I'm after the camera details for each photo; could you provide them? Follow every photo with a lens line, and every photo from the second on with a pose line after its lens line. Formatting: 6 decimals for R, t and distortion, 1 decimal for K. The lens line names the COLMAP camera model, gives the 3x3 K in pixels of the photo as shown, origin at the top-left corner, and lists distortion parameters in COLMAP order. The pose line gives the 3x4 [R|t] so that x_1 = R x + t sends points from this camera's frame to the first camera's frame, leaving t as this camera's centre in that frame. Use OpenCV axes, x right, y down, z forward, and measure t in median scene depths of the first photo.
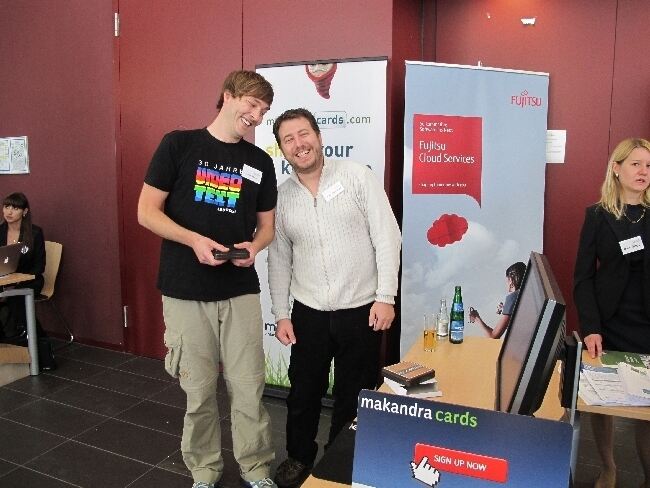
lens RADIAL K [[556.1, 0, 325.0], [0, 556.1, 244.0], [0, 0, 1]] dist [-0.148440, 0.111038]
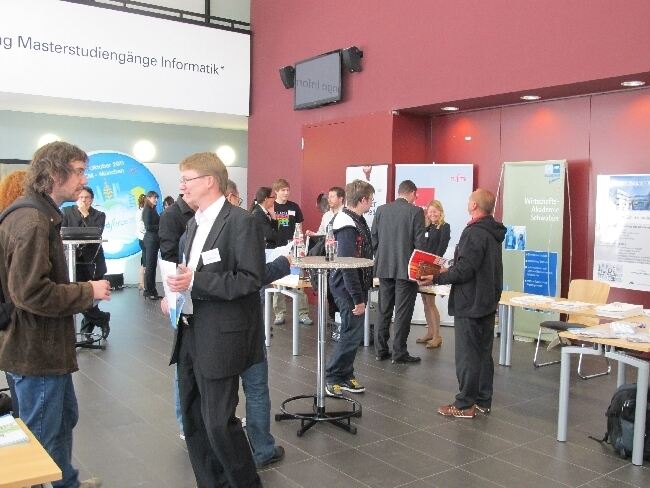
lens RADIAL K [[670.3, 0, 325.0], [0, 670.3, 244.0], [0, 0, 1]] dist [-0.118585, 0.106046]
pose [[0.868101, 0.028756, -0.495555, 1.210887], [-0.071611, 0.995132, -0.067702, 0.191949], [0.491196, 0.094259, 0.865934, -1.443460]]
